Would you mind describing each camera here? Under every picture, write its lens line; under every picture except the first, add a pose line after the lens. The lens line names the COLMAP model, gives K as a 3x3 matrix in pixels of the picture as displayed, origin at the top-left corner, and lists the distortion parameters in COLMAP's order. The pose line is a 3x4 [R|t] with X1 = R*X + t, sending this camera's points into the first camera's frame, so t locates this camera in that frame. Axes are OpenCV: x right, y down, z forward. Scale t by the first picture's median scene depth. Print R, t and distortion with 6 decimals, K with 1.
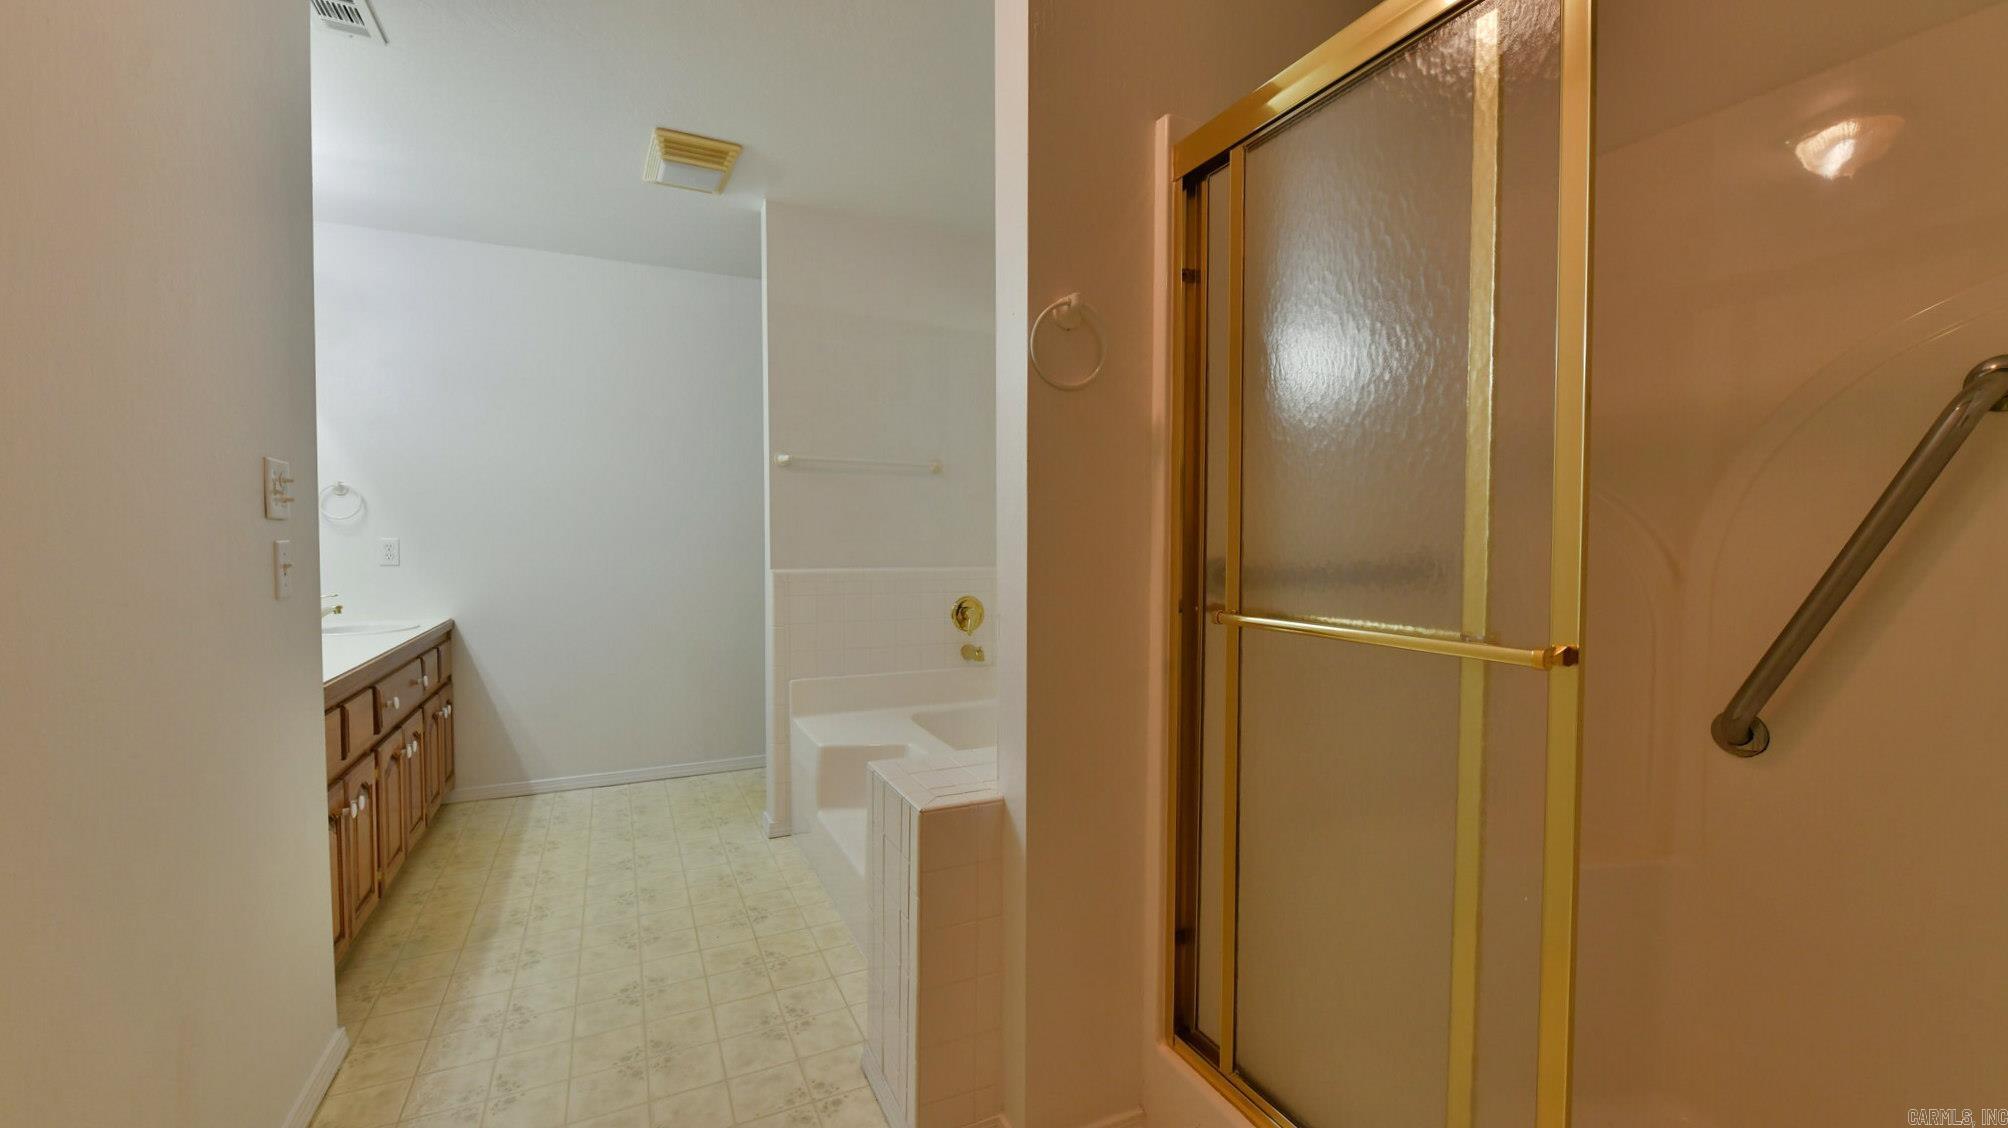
lens RADIAL K [[825.7, 0, 1002.5], [0, 825.7, 572.3], [0, 0, 1]] dist [-0.000857, 0.000044]
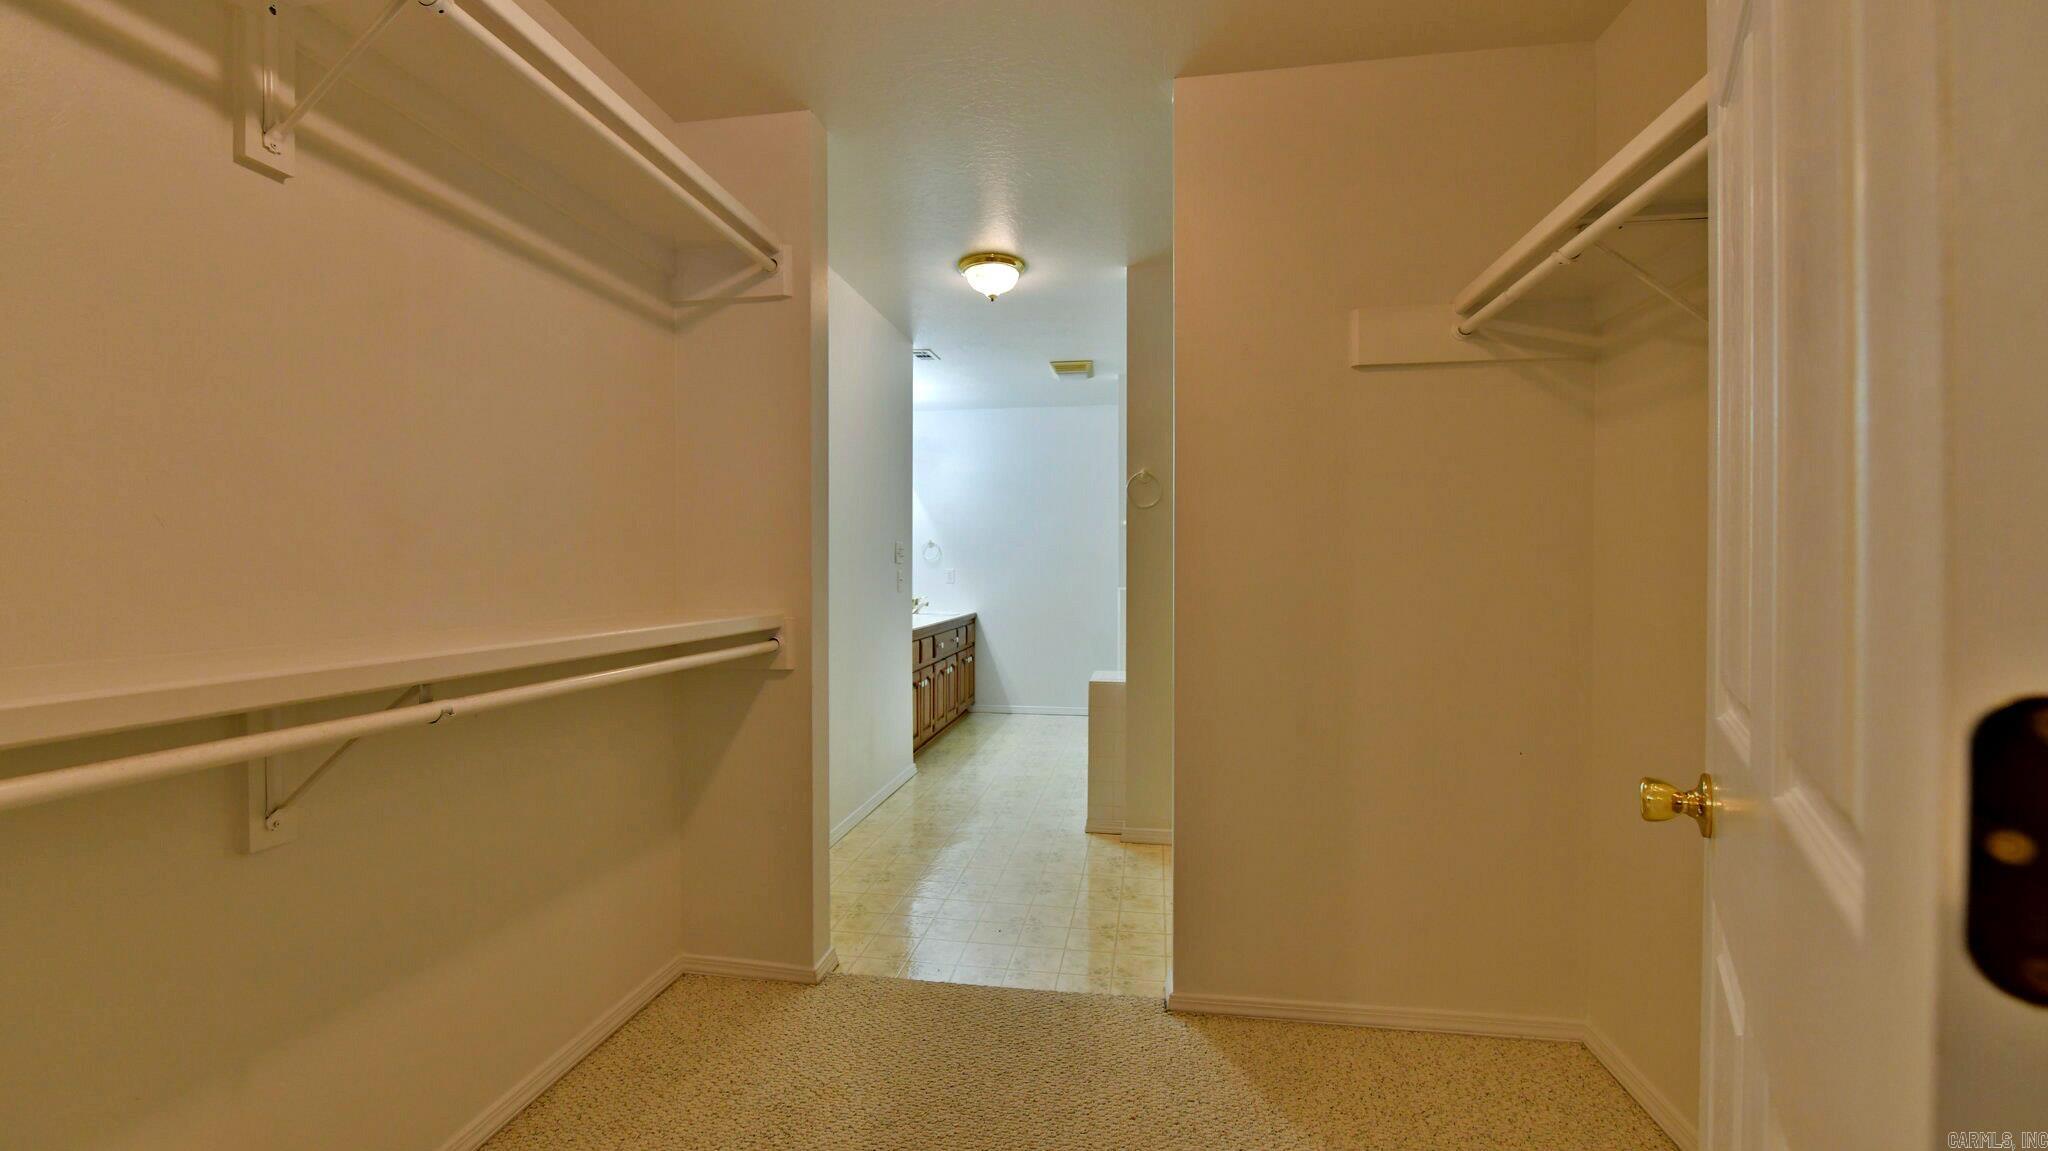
lens RADIAL K [[808.6, 0, 1024.0], [0, 808.6, 575.5], [0, 0, 1]] dist [0.279916, -0.000048]
pose [[0.829648, 0.004917, -0.558266, 0.500870], [-0.025040, 0.999283, -0.028412, 0.025538], [0.557726, 0.037551, 0.829176, -0.518020]]
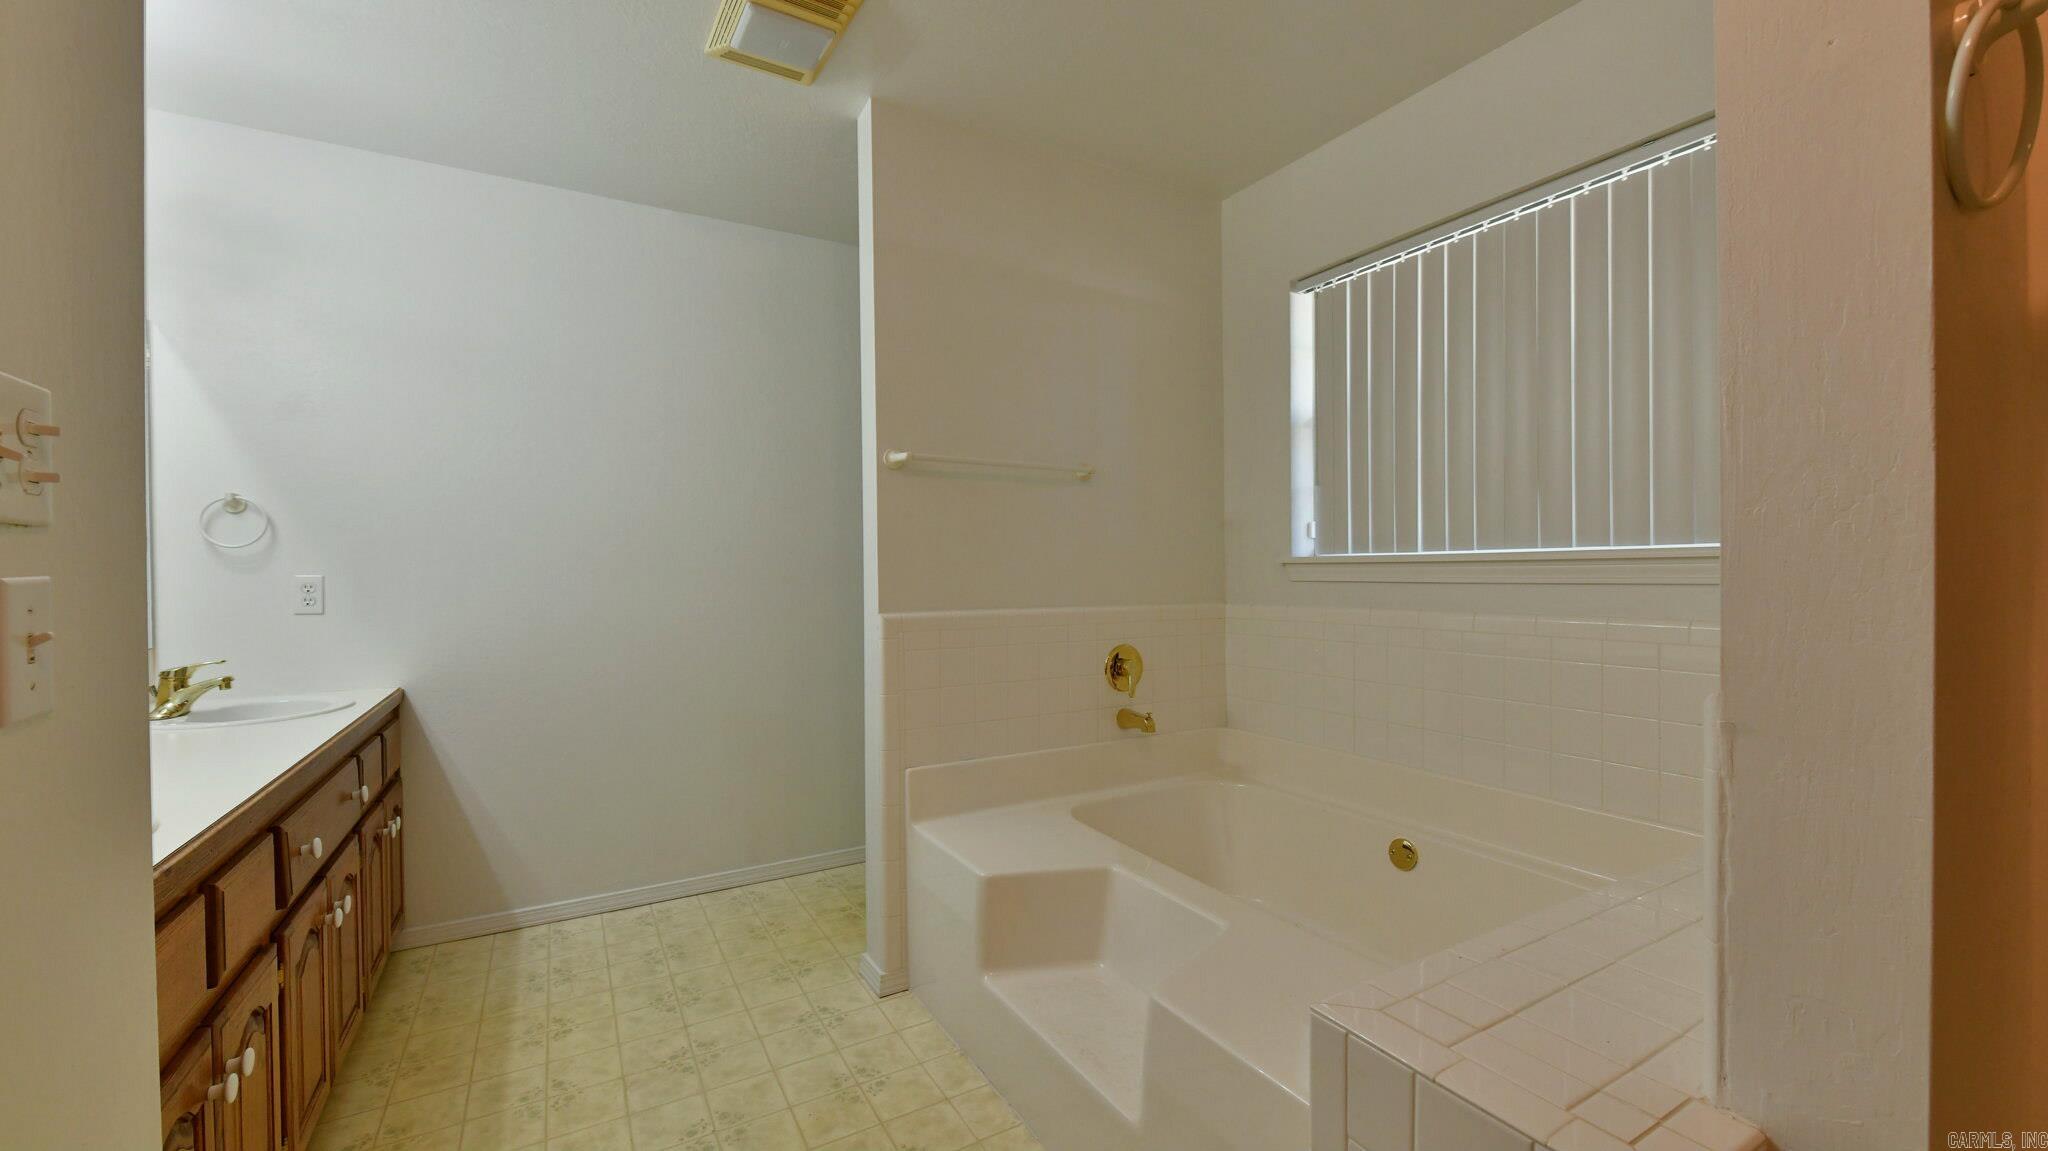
lens RADIAL K [[813.8, 0, 1019.6], [0, 813.8, 582.1], [0, 0, 1]] dist [-0.006924, -0.000266]
pose [[0.996711, -0.010513, 0.080354, -0.217560], [0.012757, 0.999541, -0.027462, -0.009817], [-0.080029, 0.028396, 0.996388, 0.295533]]
